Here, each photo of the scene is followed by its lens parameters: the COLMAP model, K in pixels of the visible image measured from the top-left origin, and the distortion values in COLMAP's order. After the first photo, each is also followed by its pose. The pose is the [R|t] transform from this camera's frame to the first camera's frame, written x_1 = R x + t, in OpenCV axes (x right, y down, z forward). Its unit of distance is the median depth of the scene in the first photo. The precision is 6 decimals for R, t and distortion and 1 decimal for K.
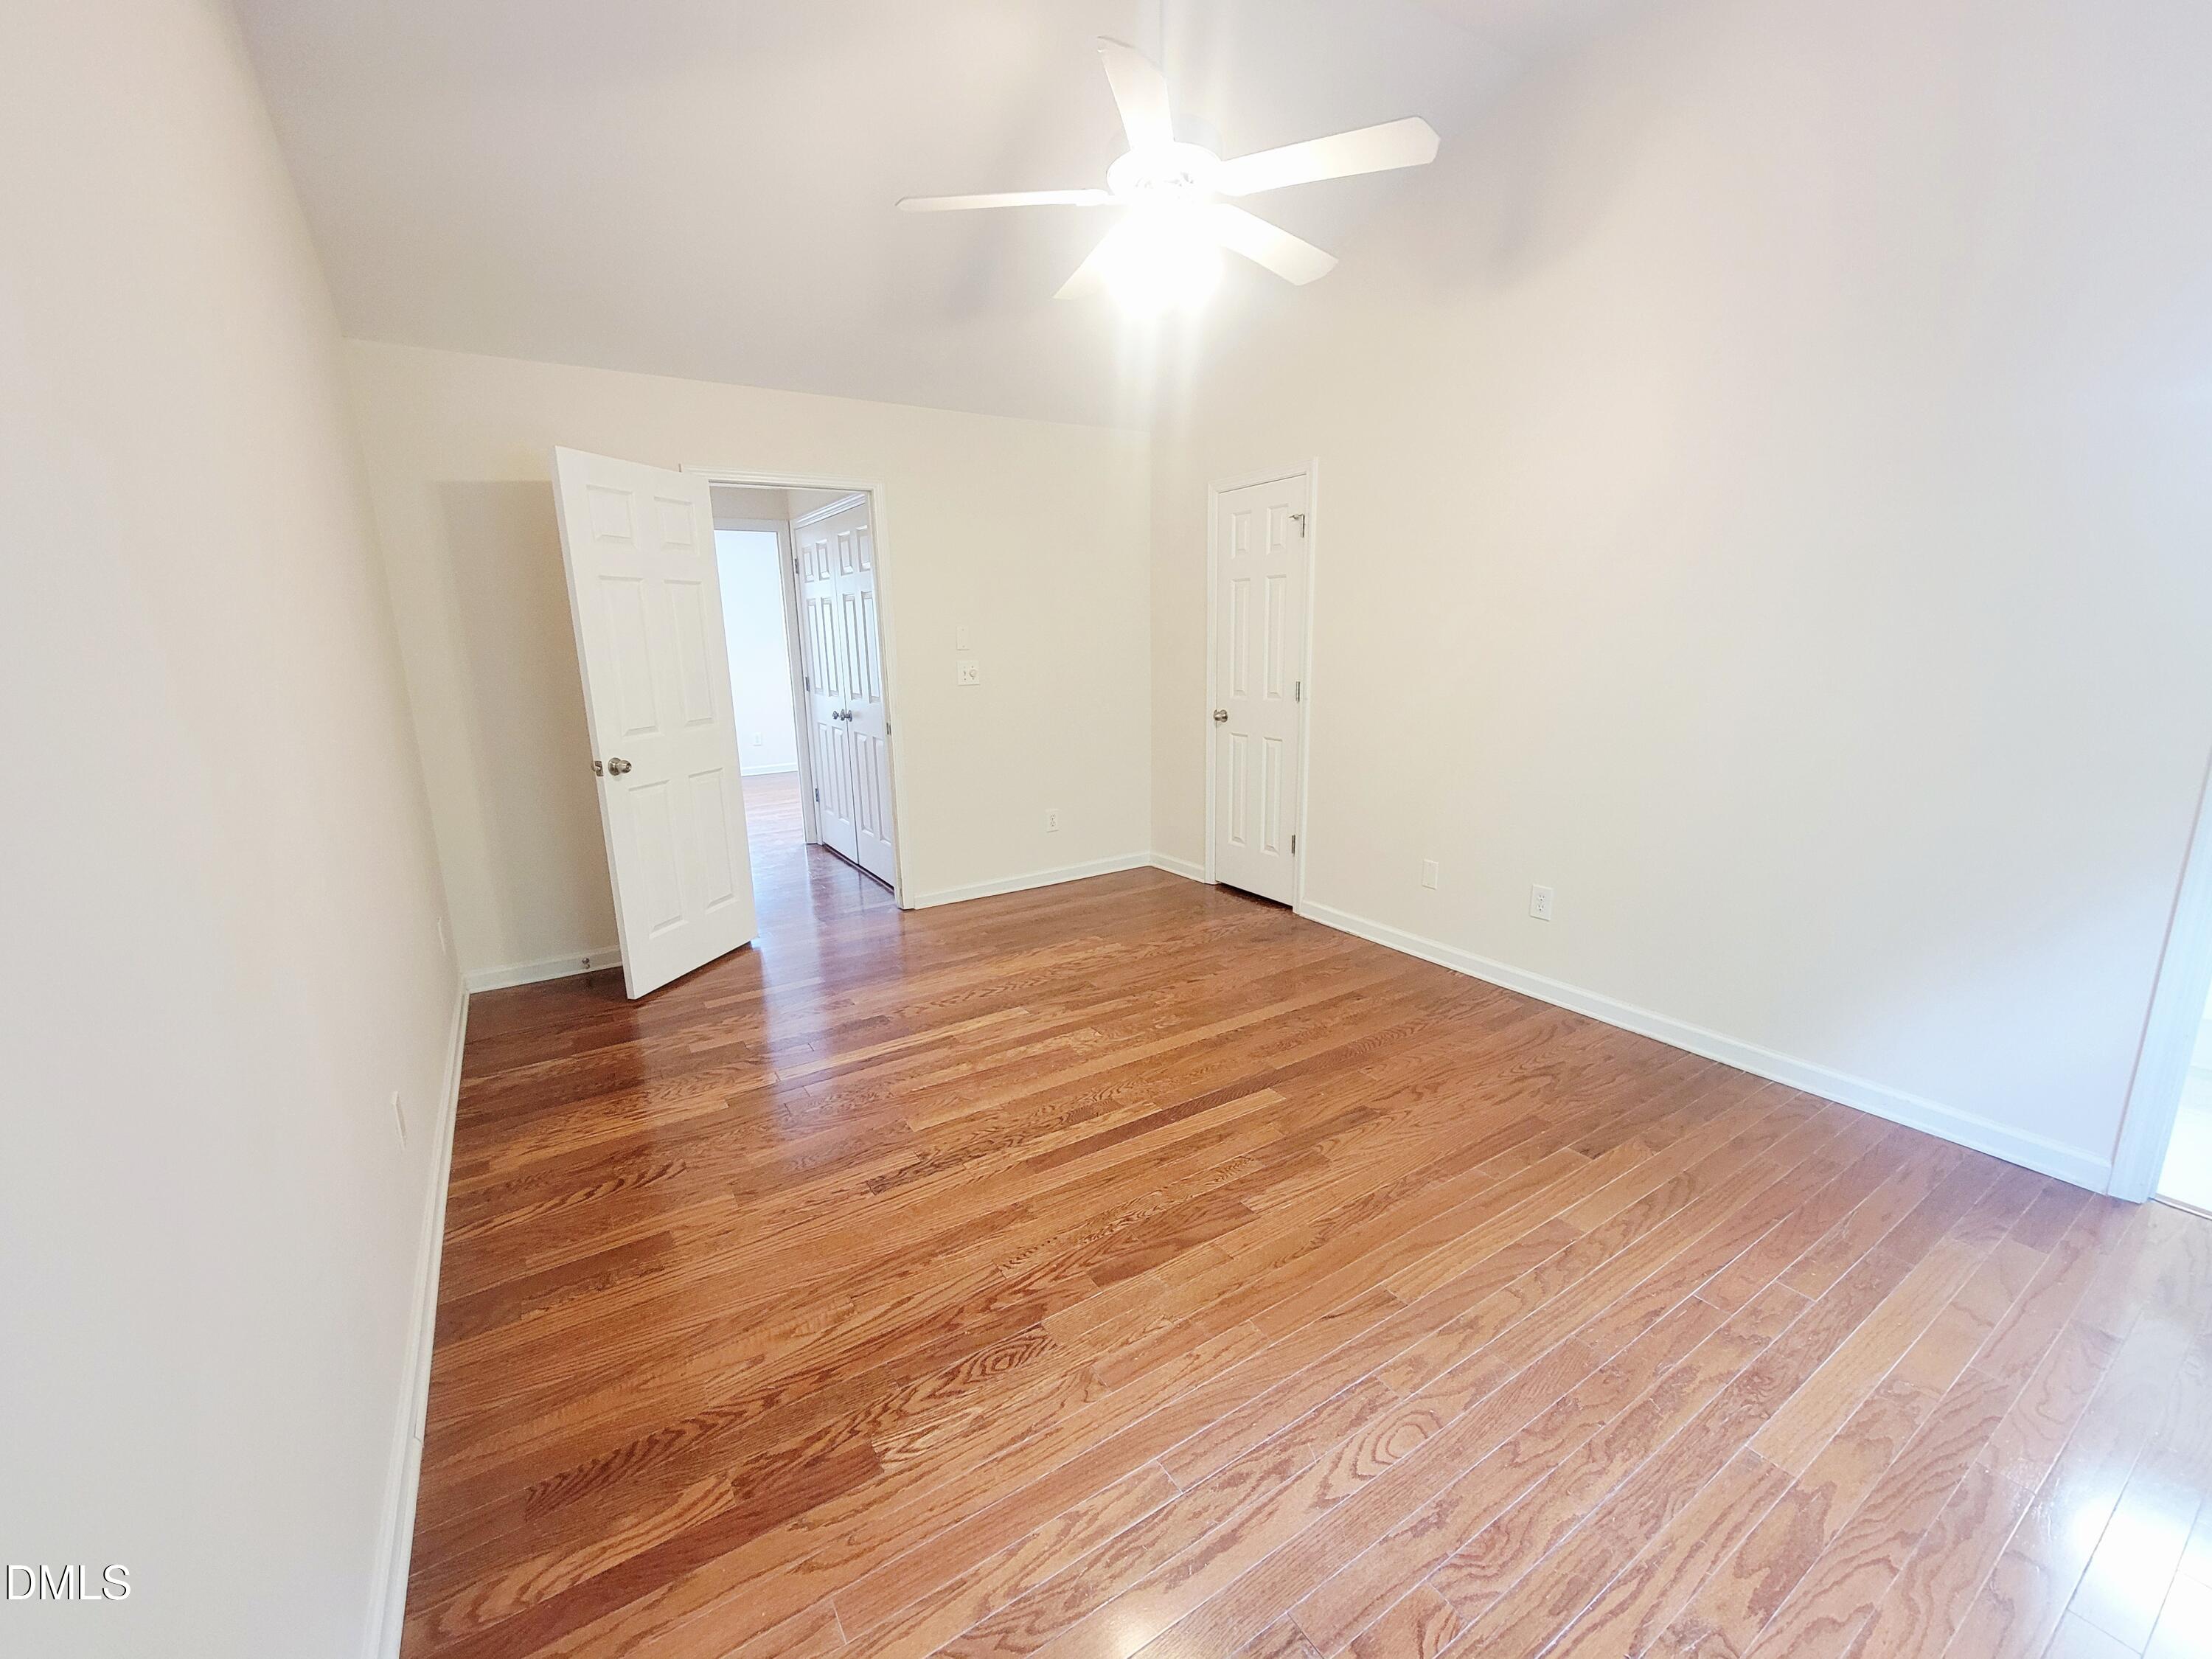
lens RADIAL K [[900.7, 0, 1086.5], [0, 900.7, 828.8], [0, 0, 1]] dist [0.006098, -0.005351]
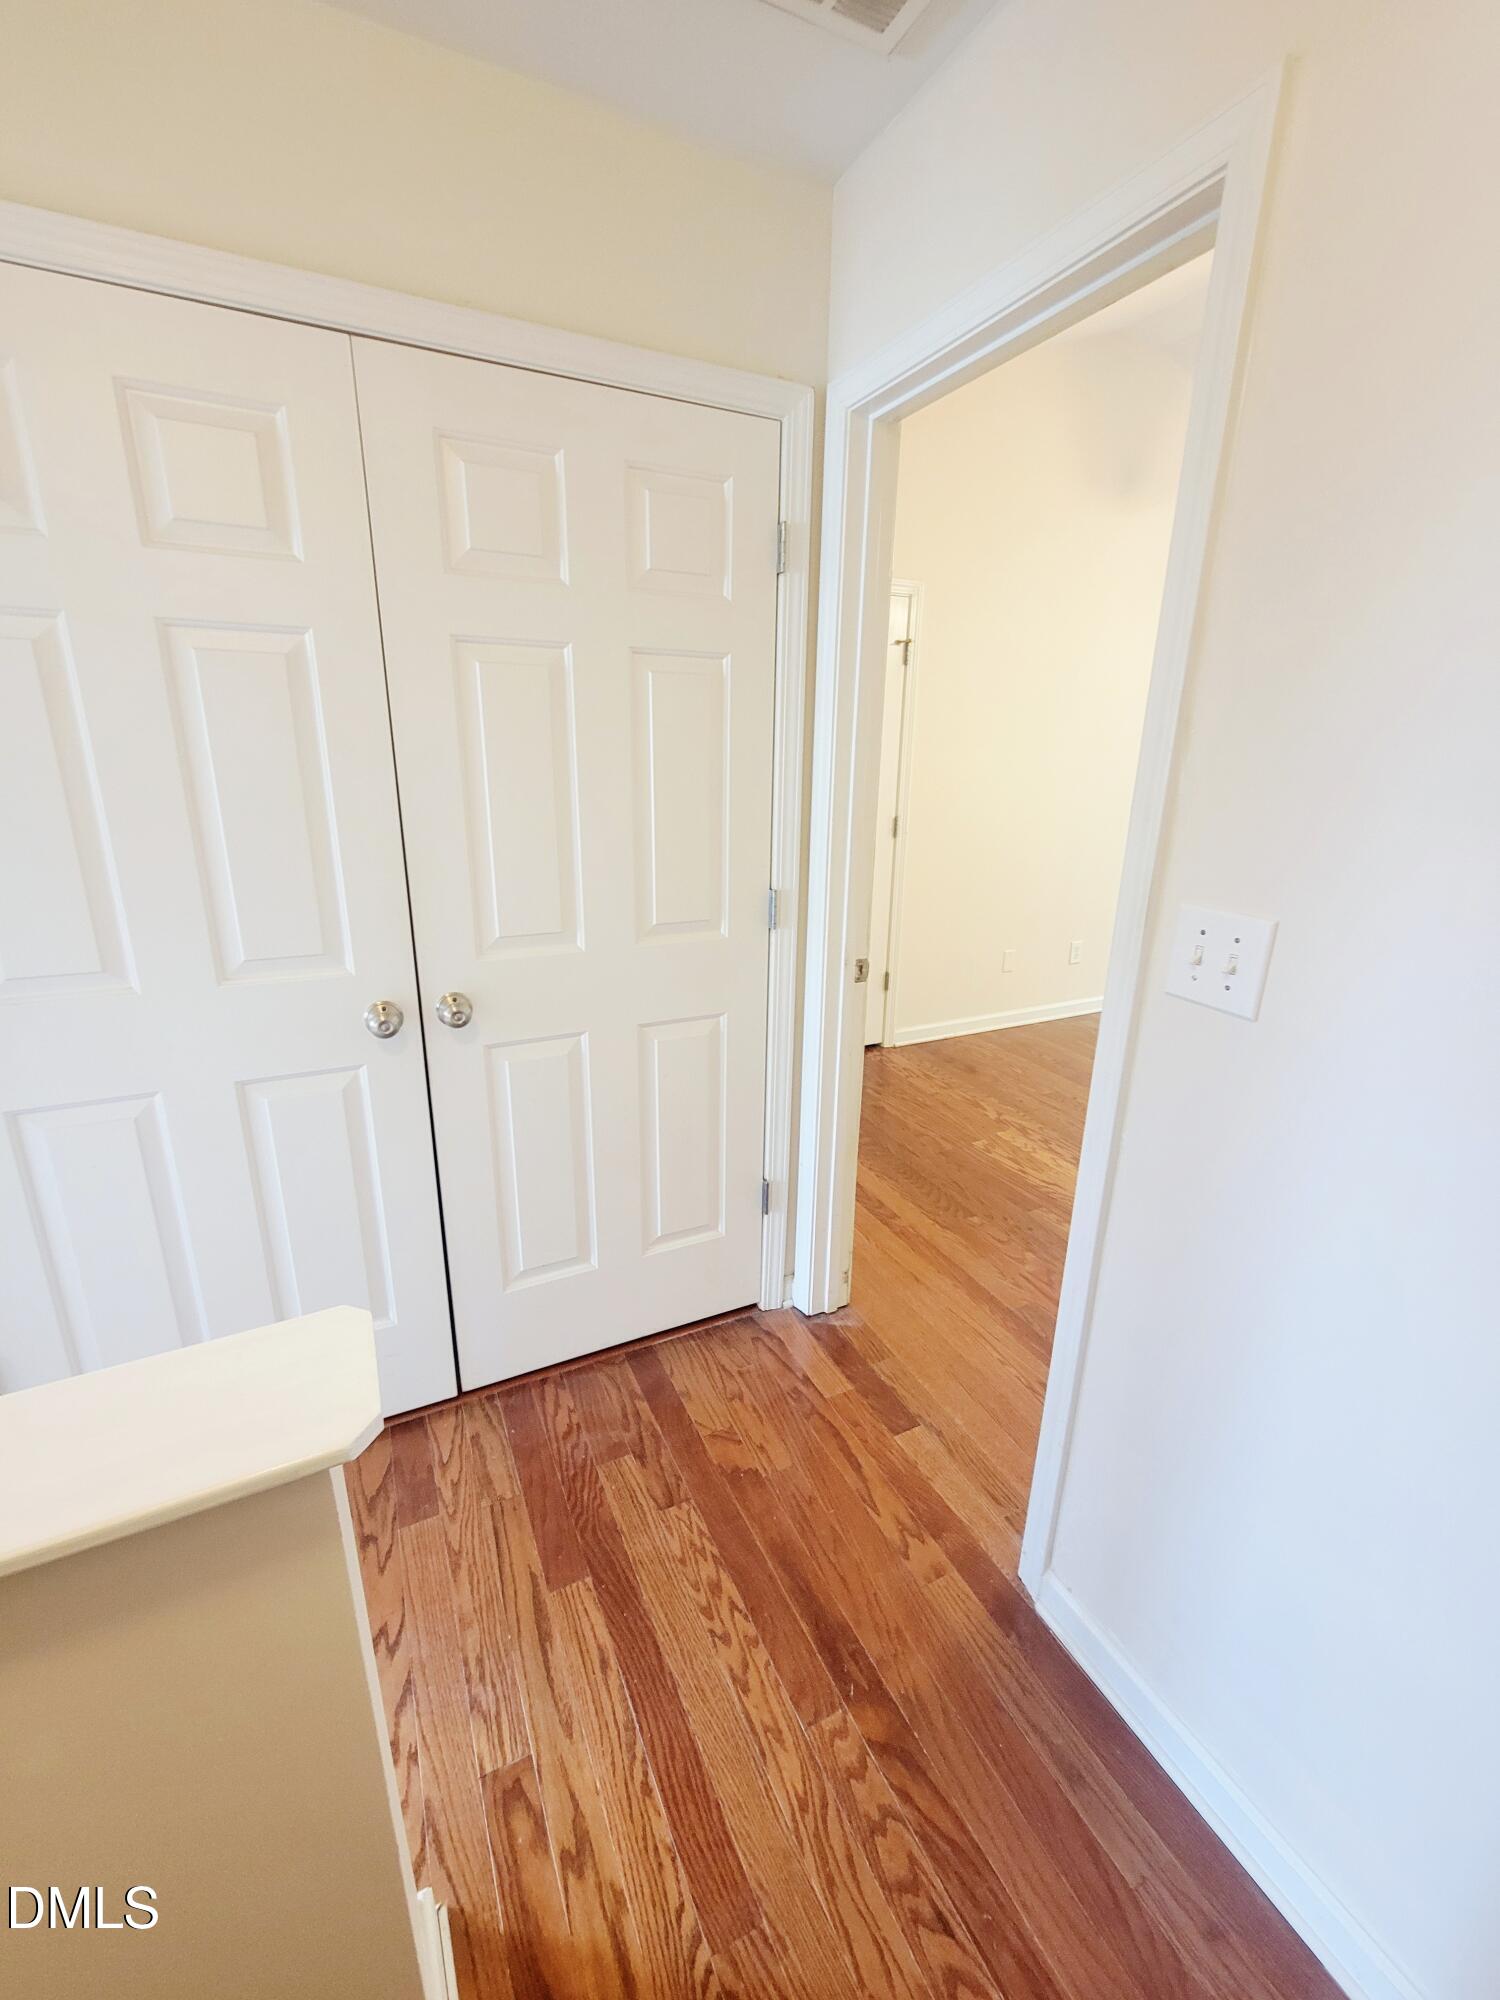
lens RADIAL K [[814.4, 0, 742.7], [0, 814.4, 996.5], [0, 0, 1]] dist [0.006098, -0.005351]
pose [[0.113739, -0.274214, 0.954919, -0.990537], [0.200576, 0.947703, 0.248251, -0.337463], [-0.973053, 0.163299, 0.162791, 1.537765]]
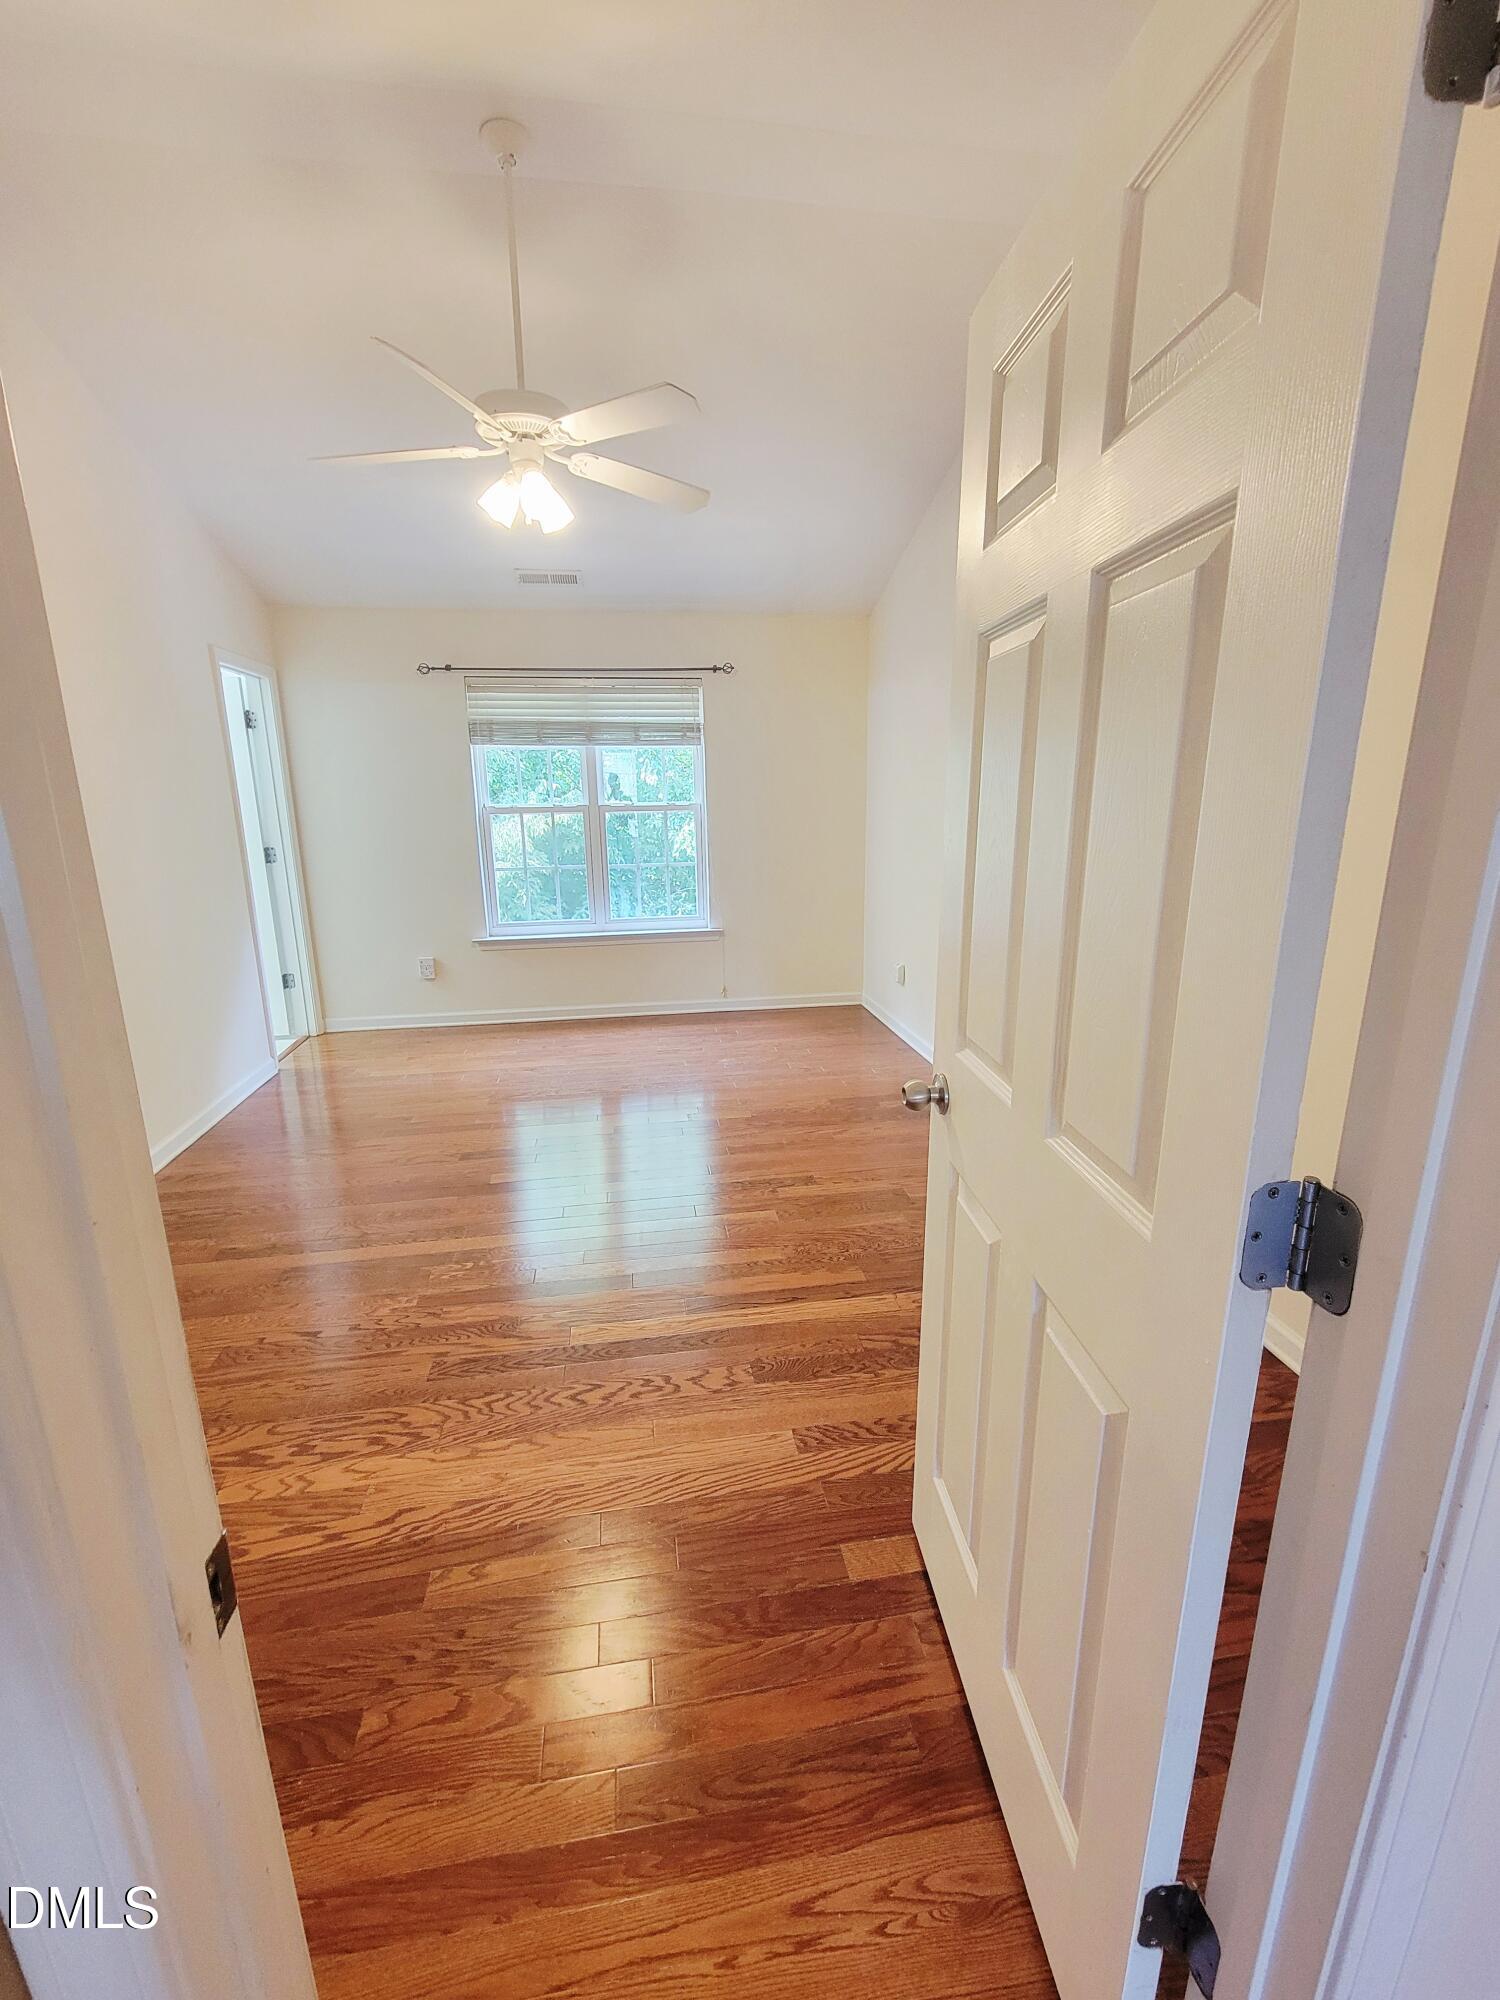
lens RADIAL K [[814.4, 0, 750.5], [0, 814.4, 989.3], [0, 0, 1]] dist [0.006098, -0.005351]
pose [[-0.920539, -0.063555, 0.385445, -0.503747], [0.111321, 0.903091, 0.414771, -0.349145], [-0.374453, 0.424721, -0.824255, 1.593261]]
